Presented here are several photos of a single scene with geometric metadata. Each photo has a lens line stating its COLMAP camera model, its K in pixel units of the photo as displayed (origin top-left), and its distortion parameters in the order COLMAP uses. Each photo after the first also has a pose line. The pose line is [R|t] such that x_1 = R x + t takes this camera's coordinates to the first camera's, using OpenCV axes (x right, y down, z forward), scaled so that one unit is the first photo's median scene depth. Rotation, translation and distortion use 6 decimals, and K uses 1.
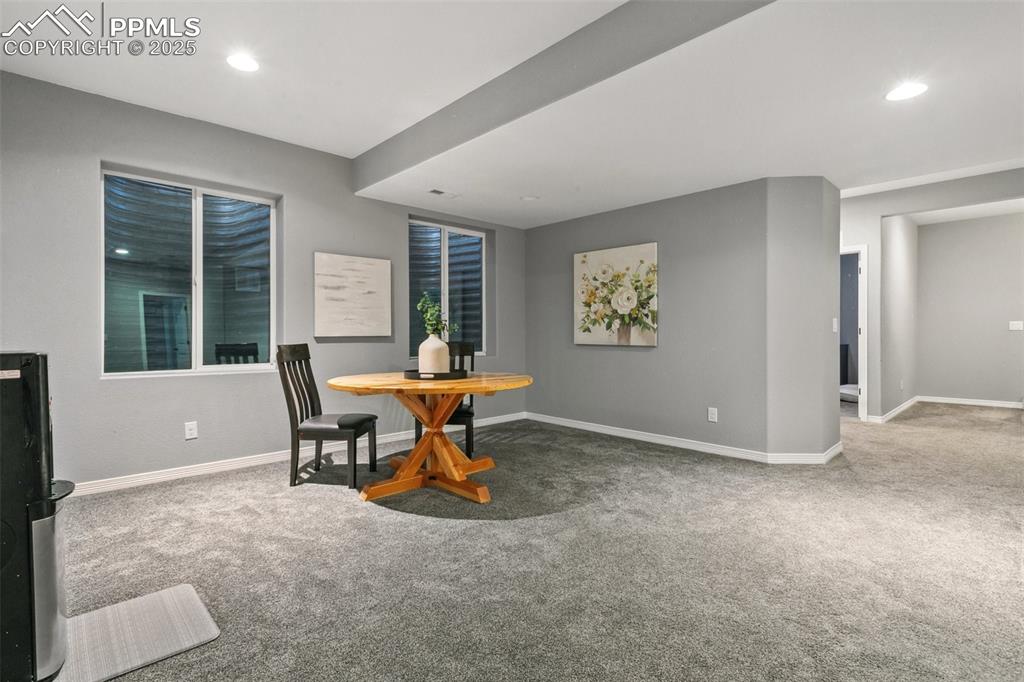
lens RADIAL K [[484.0, 0, 505.8], [0, 484.0, 338.0], [0, 0, 1]] dist [0.001496, -0.000780]
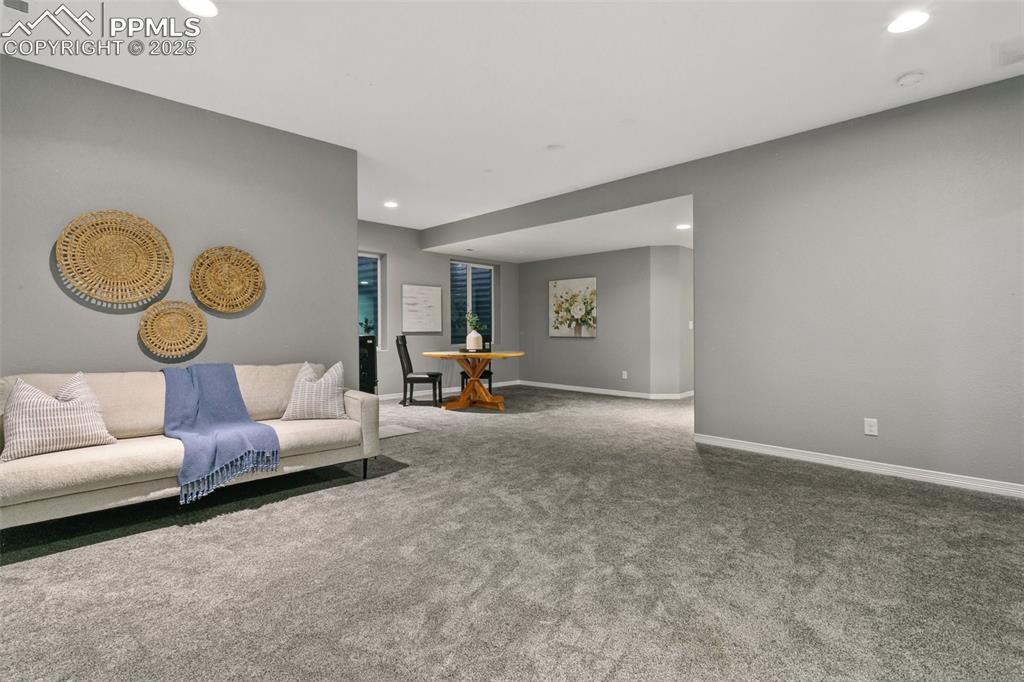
lens RADIAL K [[484.0, 0, 513.2], [0, 484.0, 341.0], [0, 0, 1]] dist [0.001496, -0.000780]
pose [[0.999259, -0.001175, 0.038473, -0.047698], [0.000687, 0.999919, 0.012688, 0.008096], [-0.038485, -0.012652, 0.999179, -0.696775]]
